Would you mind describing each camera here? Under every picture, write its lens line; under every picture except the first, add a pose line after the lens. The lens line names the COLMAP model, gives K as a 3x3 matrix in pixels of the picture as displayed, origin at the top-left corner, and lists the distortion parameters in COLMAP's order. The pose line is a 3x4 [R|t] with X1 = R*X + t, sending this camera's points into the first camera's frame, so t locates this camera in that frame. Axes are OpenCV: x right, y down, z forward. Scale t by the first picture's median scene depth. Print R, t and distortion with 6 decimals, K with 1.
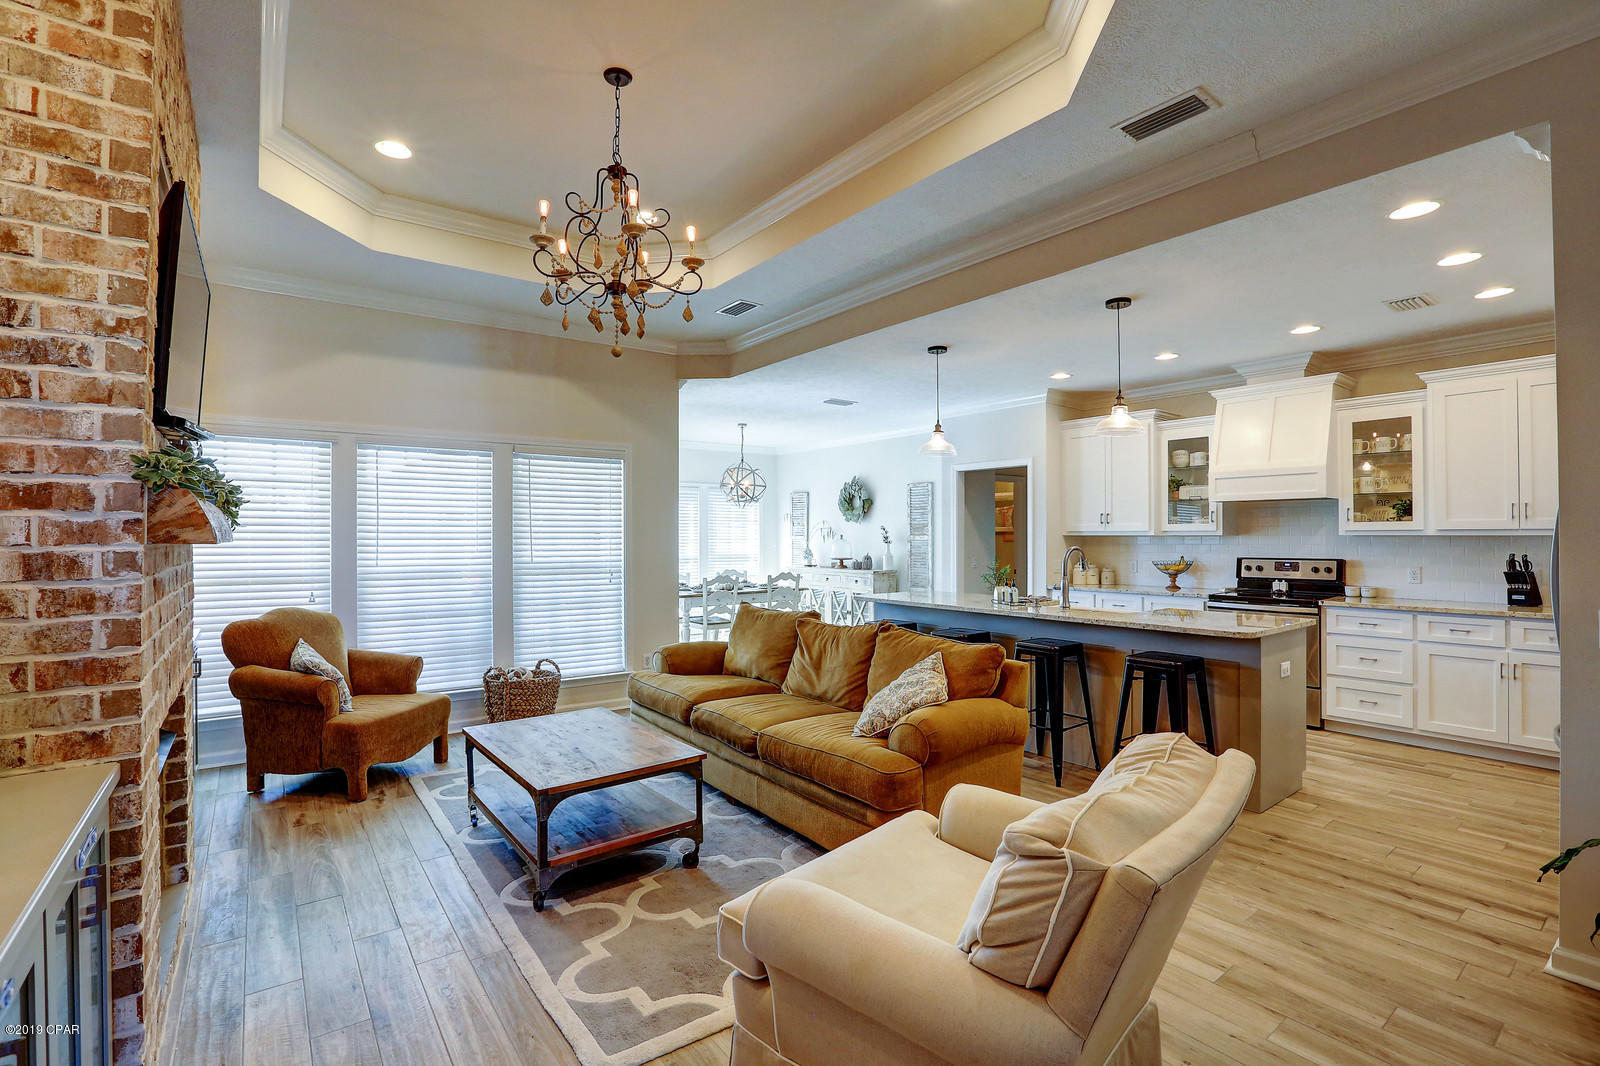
lens RADIAL K [[731.3, 0, 800.0], [0, 731.3, 533.0], [0, 0, 1]] dist [-0.050542, 0.017066]
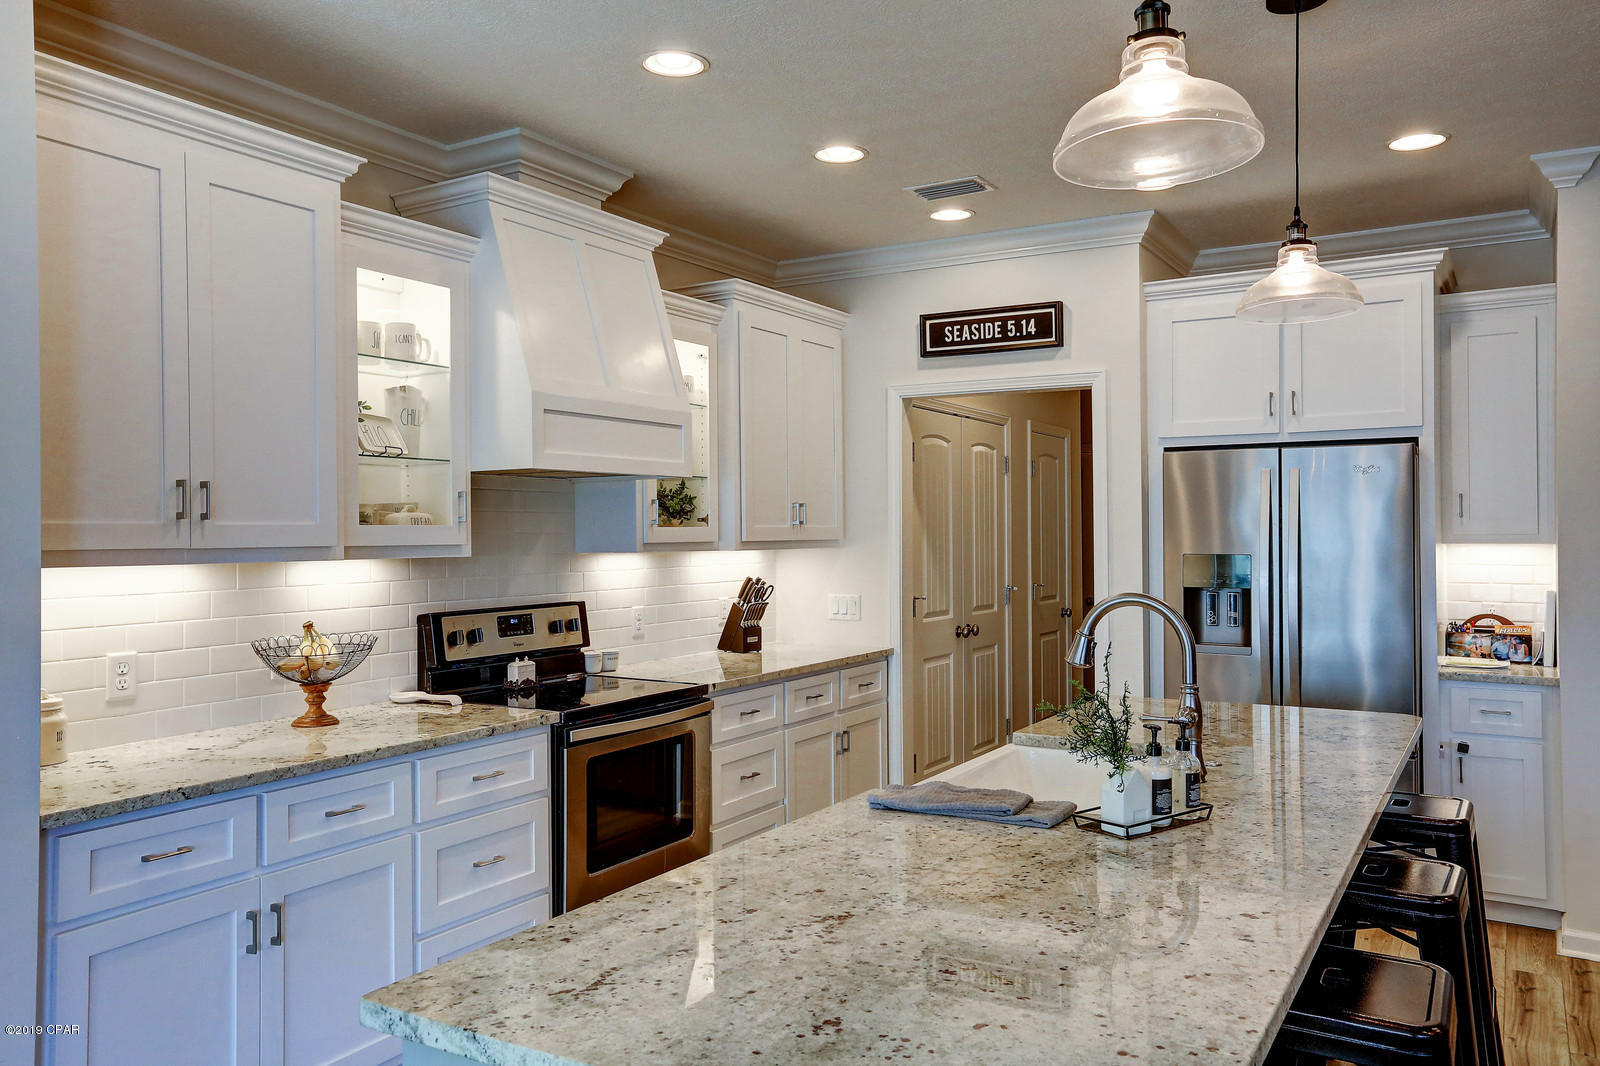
lens RADIAL K [[1191.4, 0, 800.0], [0, 1191.4, 533.0], [0, 0, 1]] dist [-0.014694, 0.061170]
pose [[-0.372719, 0.003136, 0.927939, -0.064012], [0.002213, 0.999994, -0.002490, -0.008076], [-0.927942, 0.001126, -0.372724, 1.159028]]
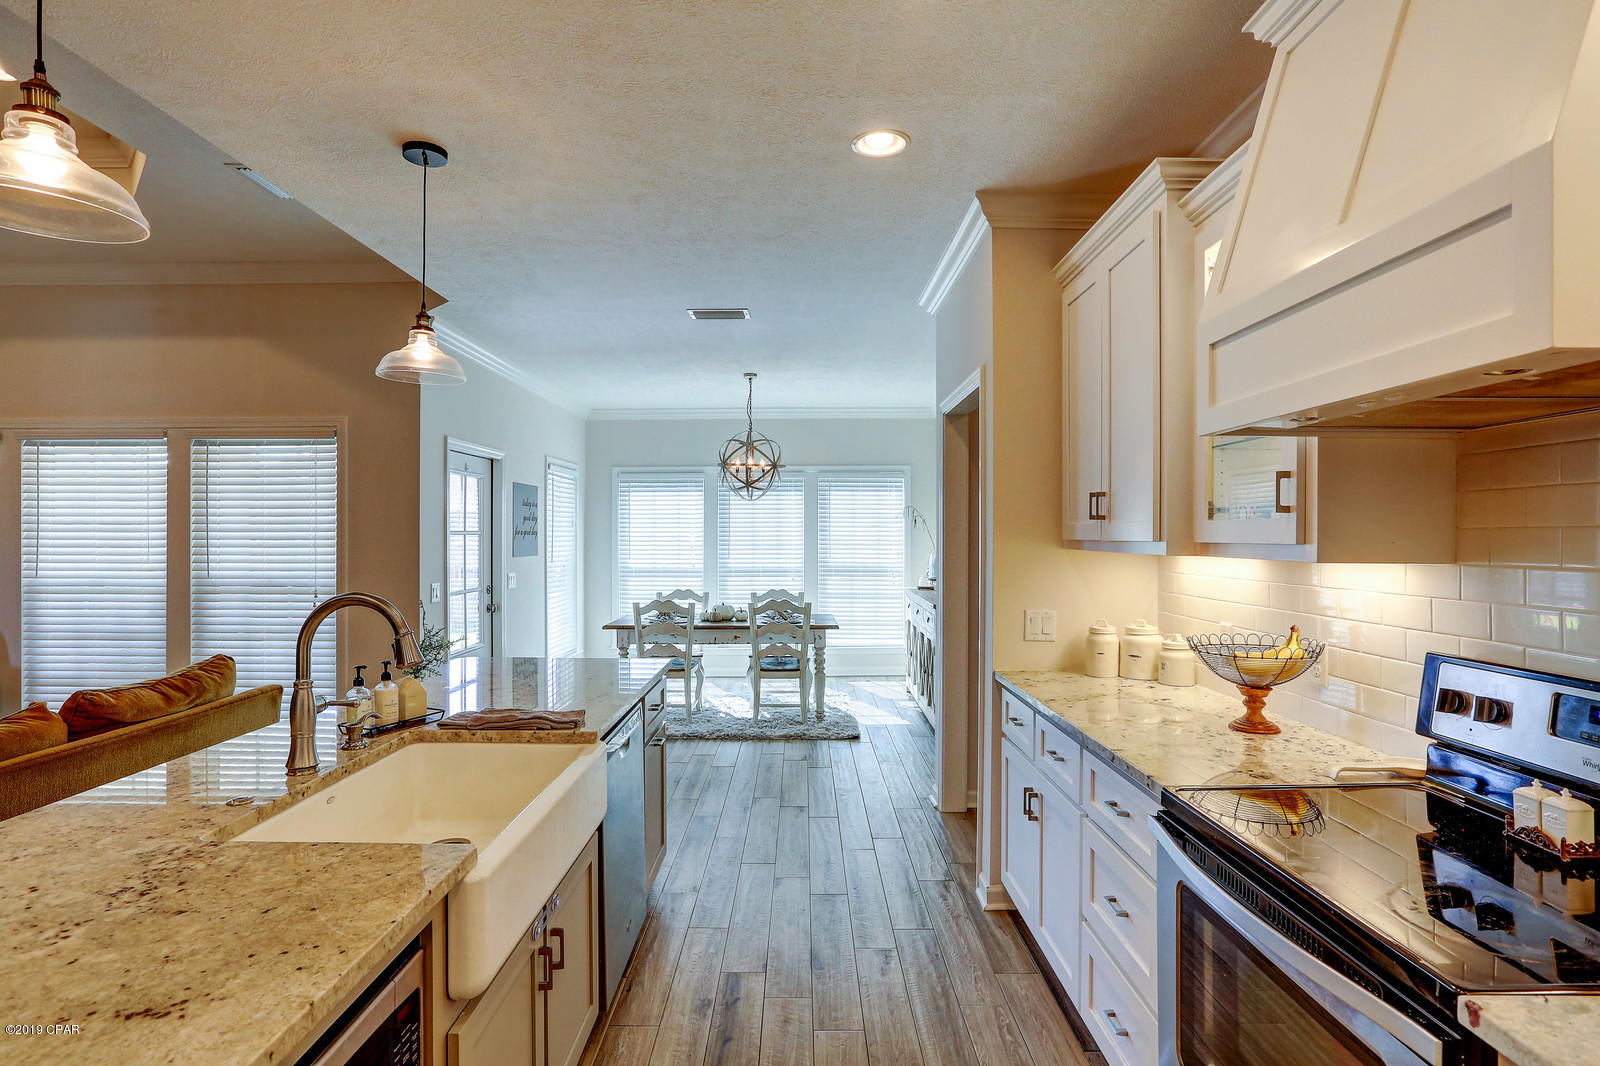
lens RADIAL K [[824.4, 0, 771.7], [0, 824.4, 532.5], [0, 0, 1]] dist [-0.000875, -0.000226]
pose [[0.776433, 0.000314, -0.630199, 0.671564], [0.000613, 0.999999, 0.001254, -0.007996], [0.630199, -0.001360, 0.776432, 0.698936]]
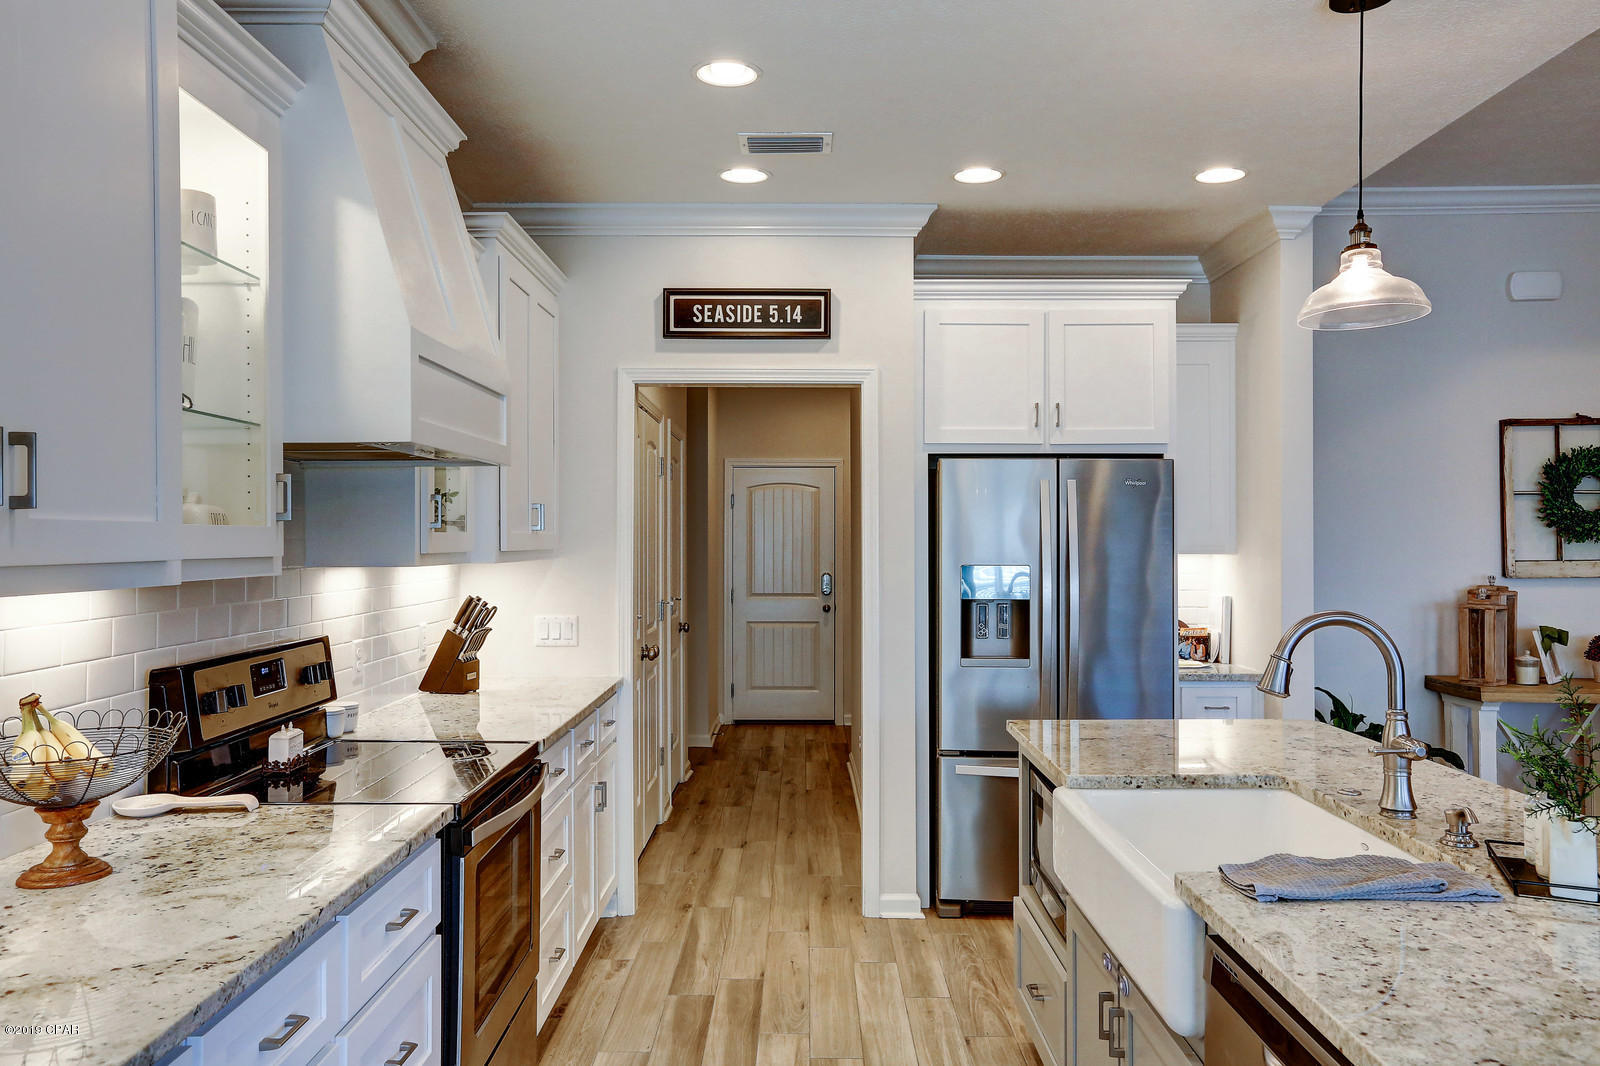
lens RADIAL K [[1191.4, 0, 800.0], [0, 1191.4, 533.0], [0, 0, 1]] dist [-0.014694, 0.061170]
pose [[-0.794610, 0.004264, 0.607105, 0.219515], [-0.002088, 0.999950, -0.009756, -0.008262], [-0.607117, -0.009020, -0.794562, 1.310934]]
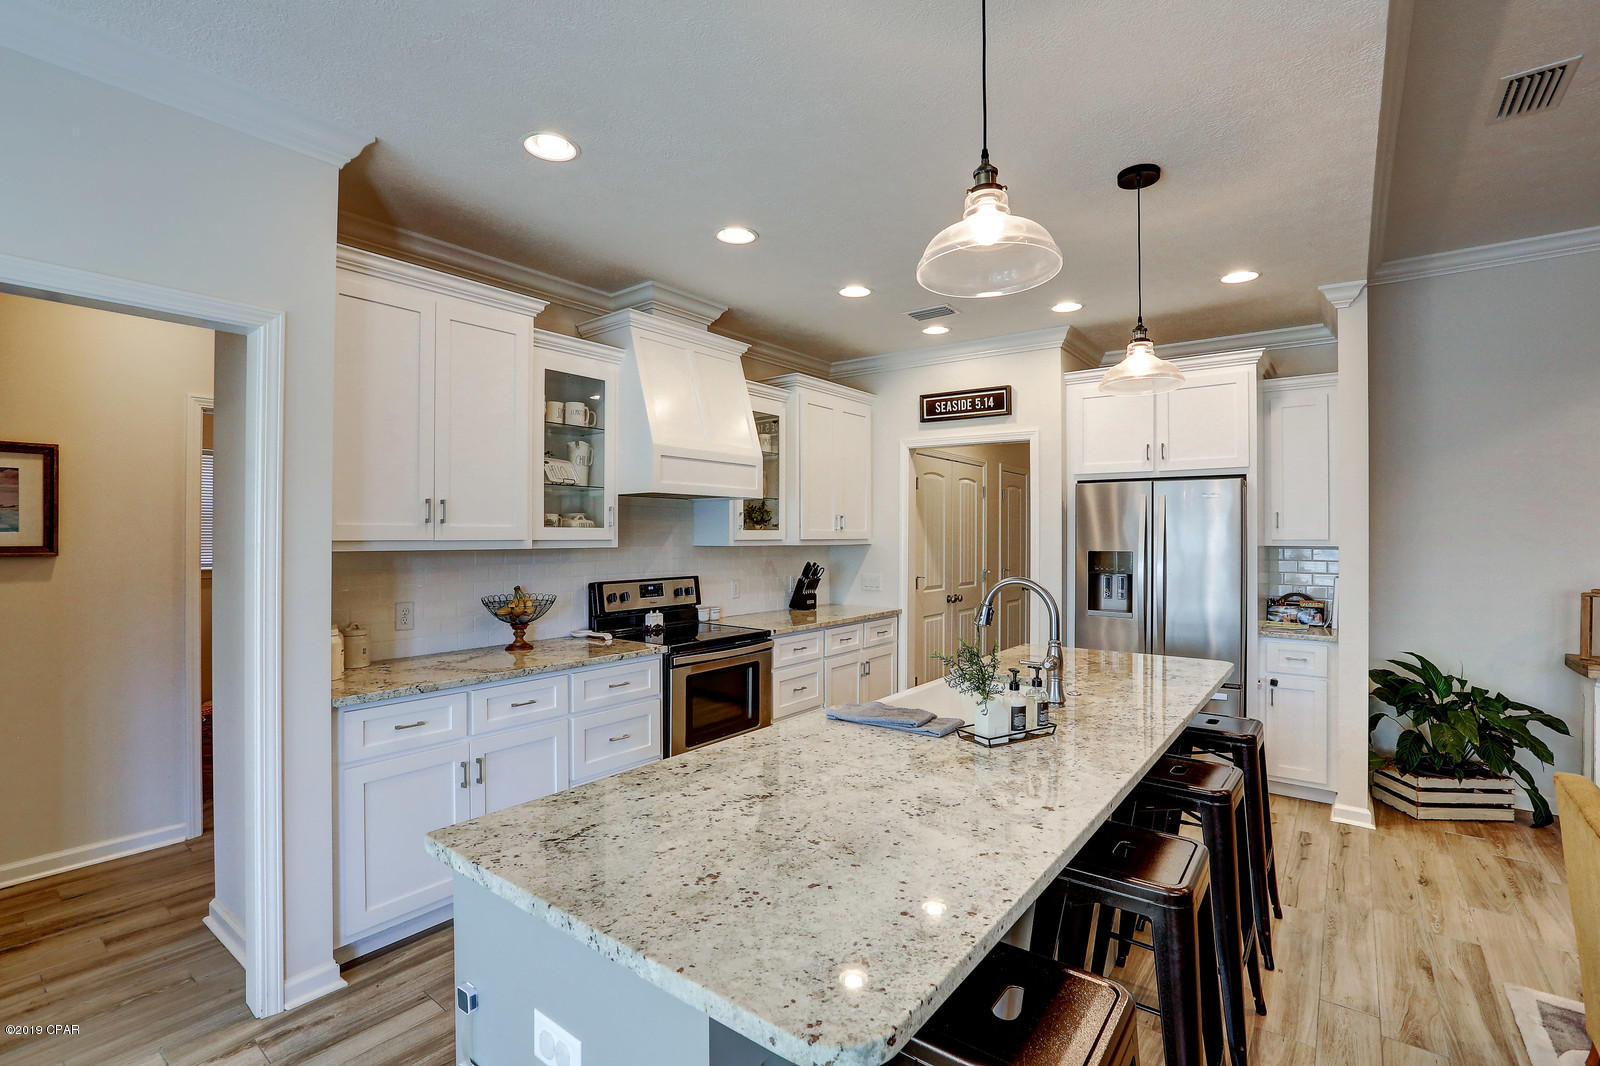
lens RADIAL K [[731.3, 0, 800.0], [0, 731.3, 533.0], [0, 0, 1]] dist [-0.050542, 0.017066]
pose [[-0.265600, 0.002020, 0.964081, -0.051790], [-0.007312, 0.999965, -0.004110, -0.008320], [-0.964055, -0.008141, -0.265576, 1.096918]]
